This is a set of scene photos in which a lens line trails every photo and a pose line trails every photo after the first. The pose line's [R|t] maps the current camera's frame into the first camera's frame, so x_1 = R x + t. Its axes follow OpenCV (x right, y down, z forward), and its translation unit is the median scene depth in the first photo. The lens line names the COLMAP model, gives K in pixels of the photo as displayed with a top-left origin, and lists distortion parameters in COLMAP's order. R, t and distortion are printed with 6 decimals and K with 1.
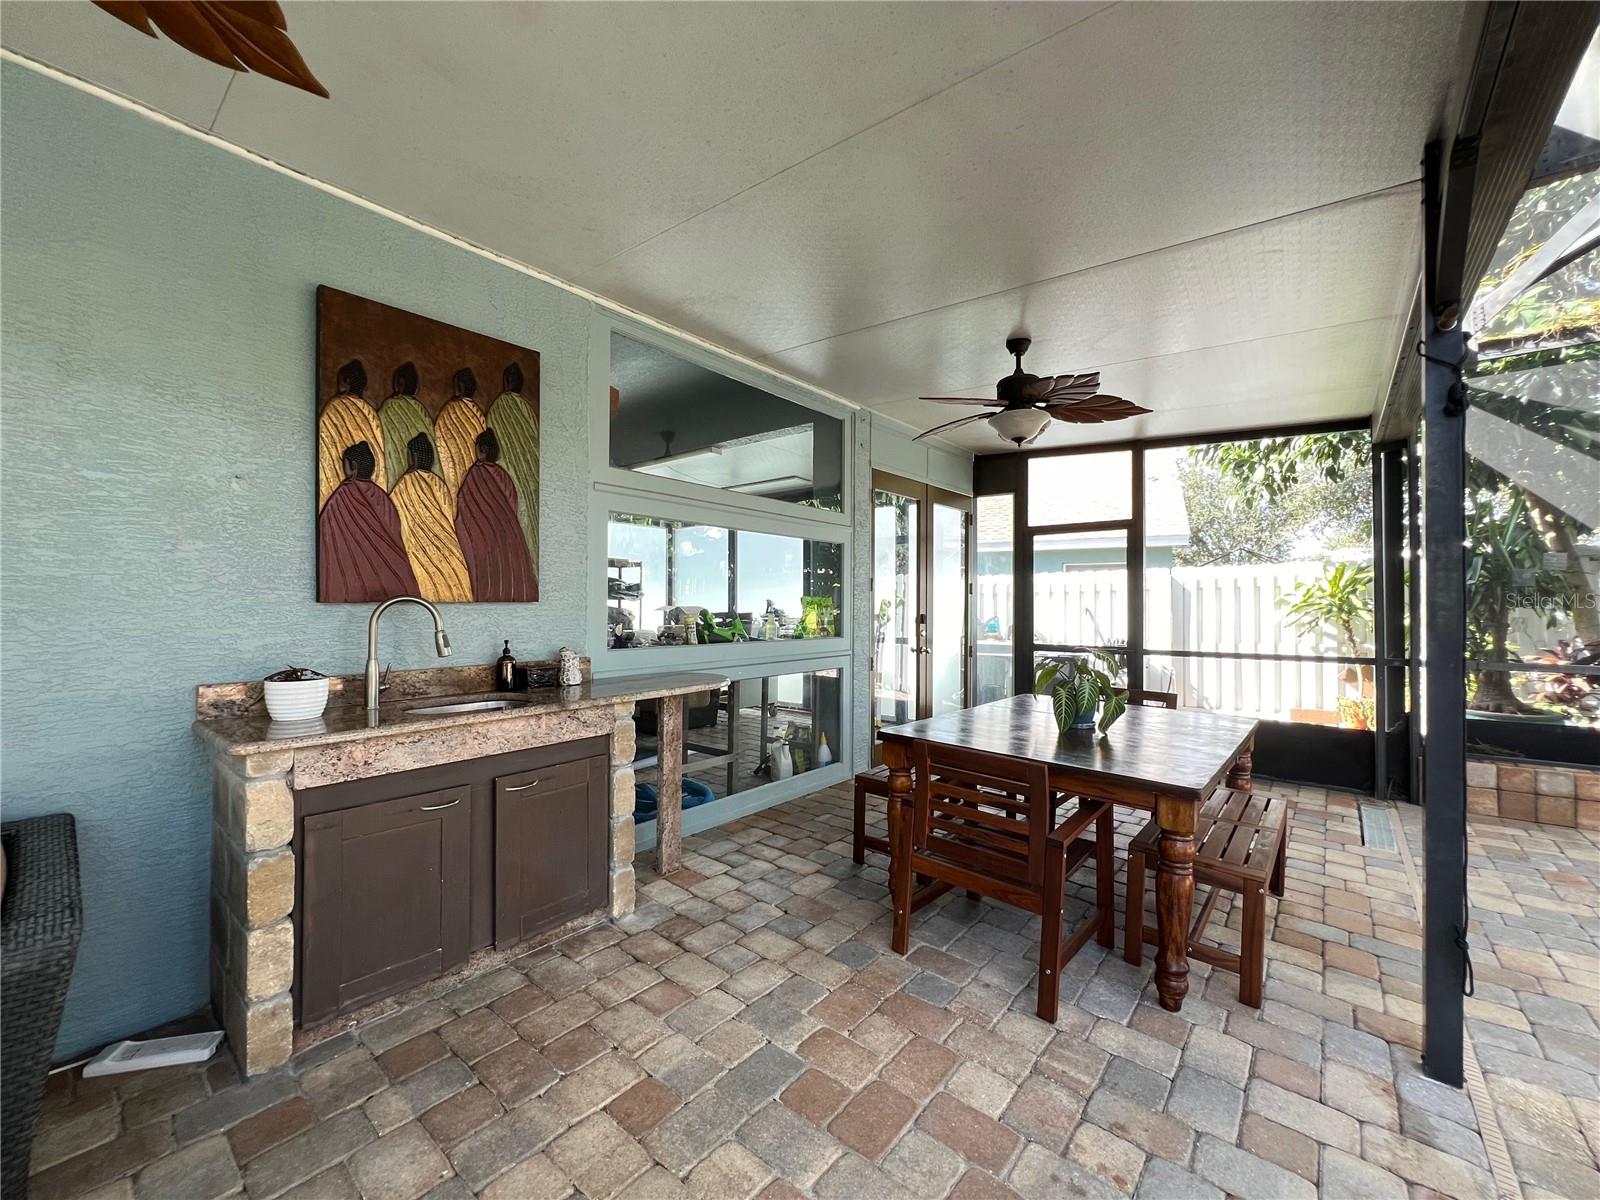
lens RADIAL K [[641.1, 0, 799.5], [0, 641.1, 601.9], [0, 0, 1]] dist [-0.003089, 0.000752]
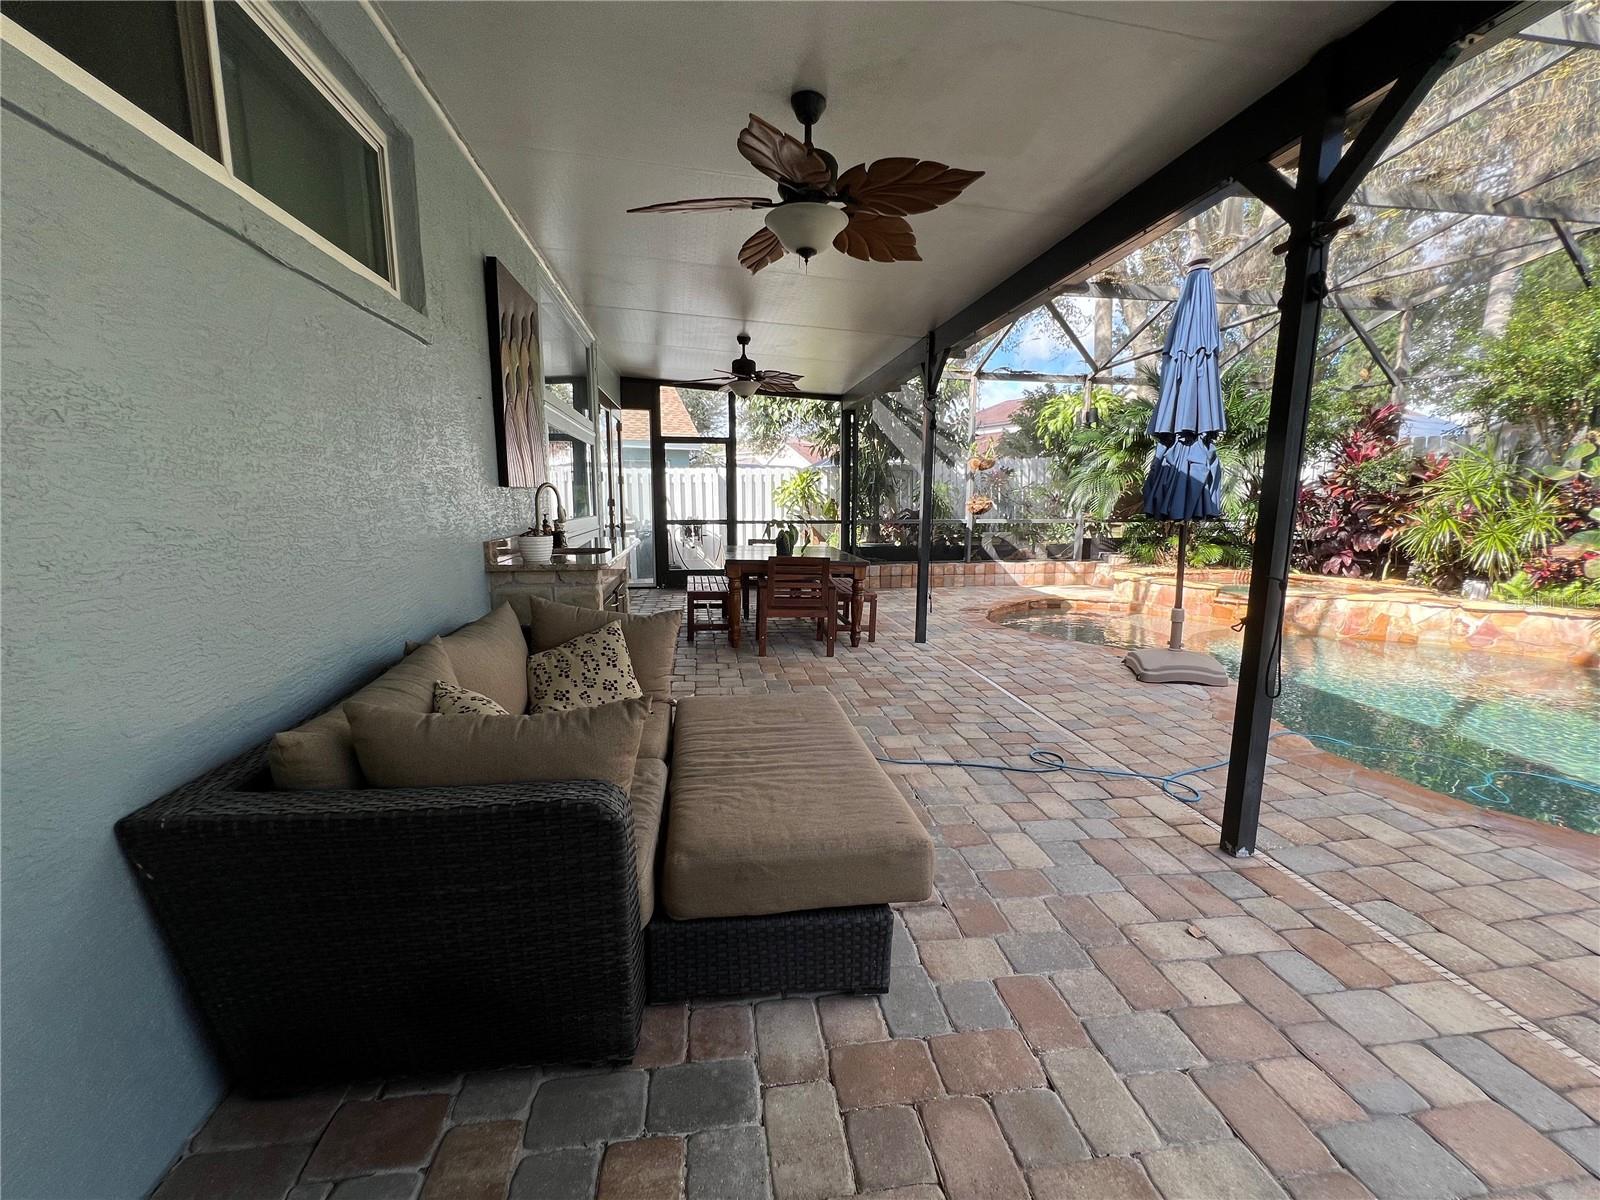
lens RADIAL K [[640.3, 0, 797.3], [0, 640.3, 602.6], [0, 0, 1]] dist [-0.003544, 0.001154]
pose [[0.662856, -0.120065, 0.739058, -1.314937], [-0.009127, 0.985690, 0.168318, 0.009787], [-0.748691, -0.118316, 0.652275, -0.456958]]
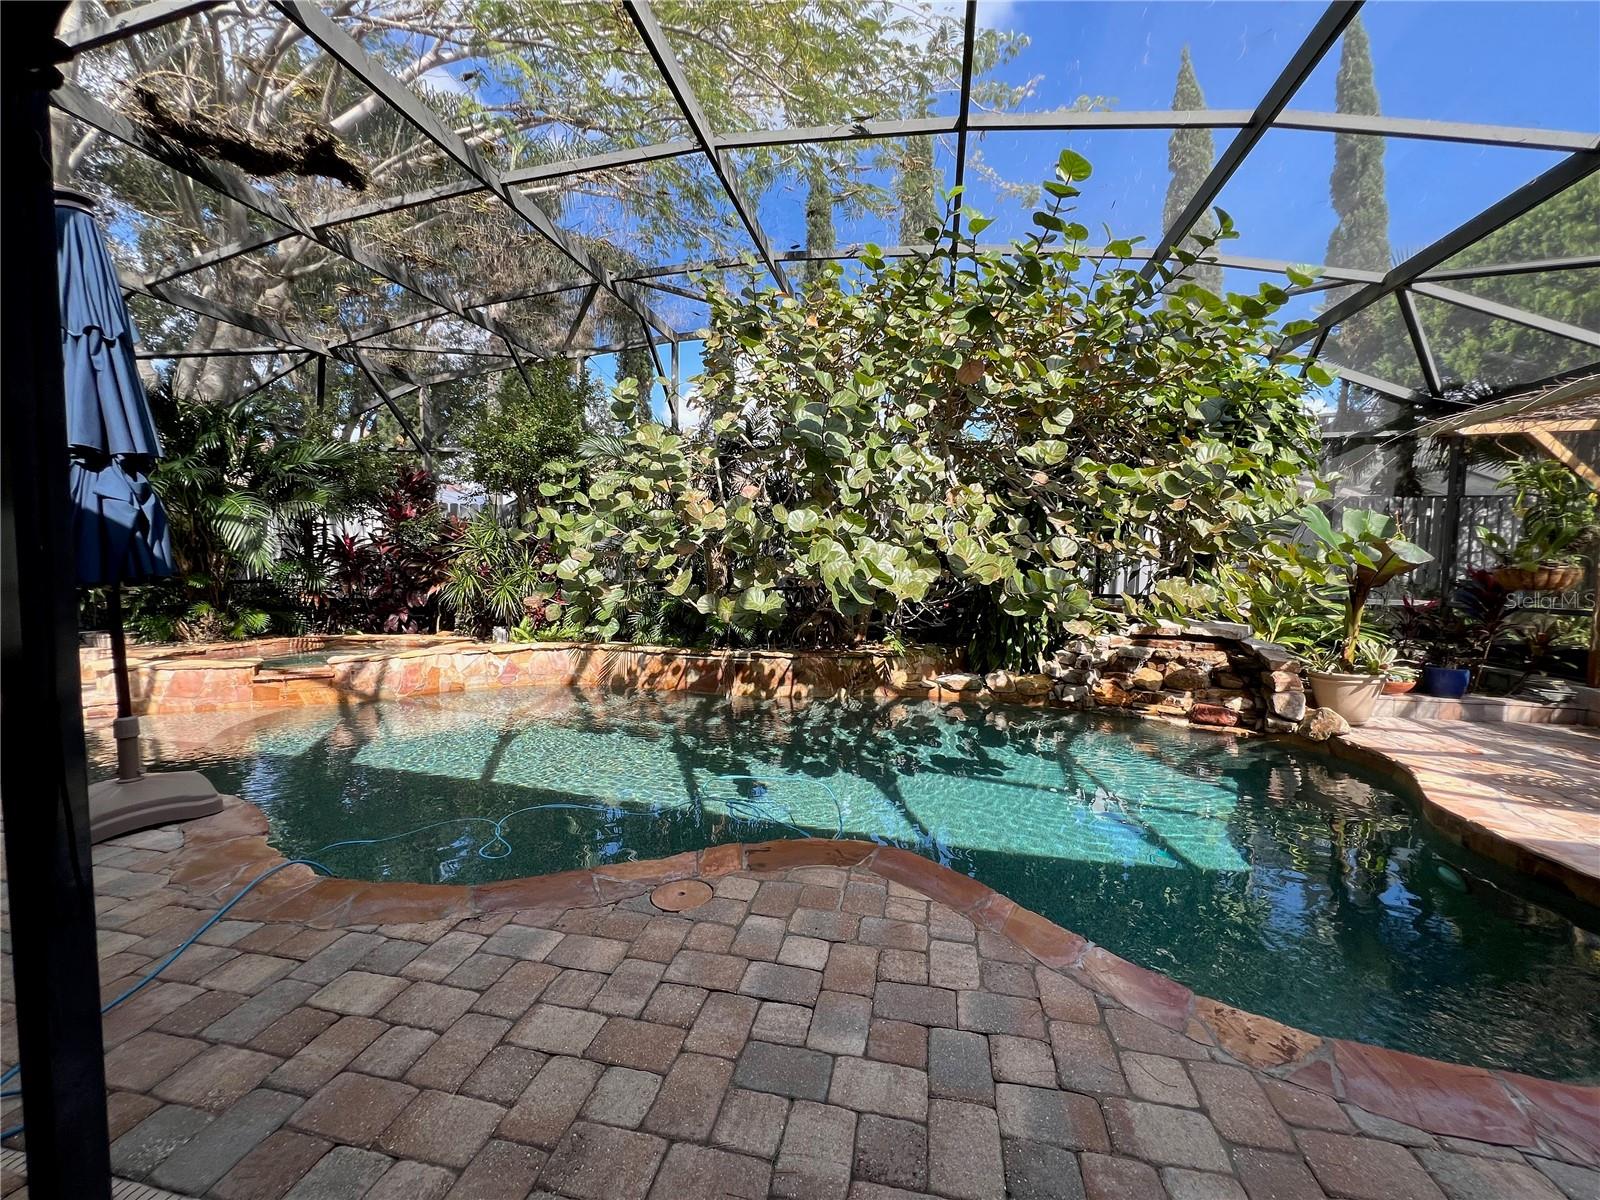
lens RADIAL K [[640.3, 0, 797.3], [0, 640.3, 601.1], [0, 0, 1]] dist [-0.003544, 0.001154]
pose [[-0.470792, -0.058141, 0.880326, -0.863845], [-0.018042, 0.998252, 0.056280, 0.016835], [-0.882060, 0.010613, -0.471018, -0.639437]]
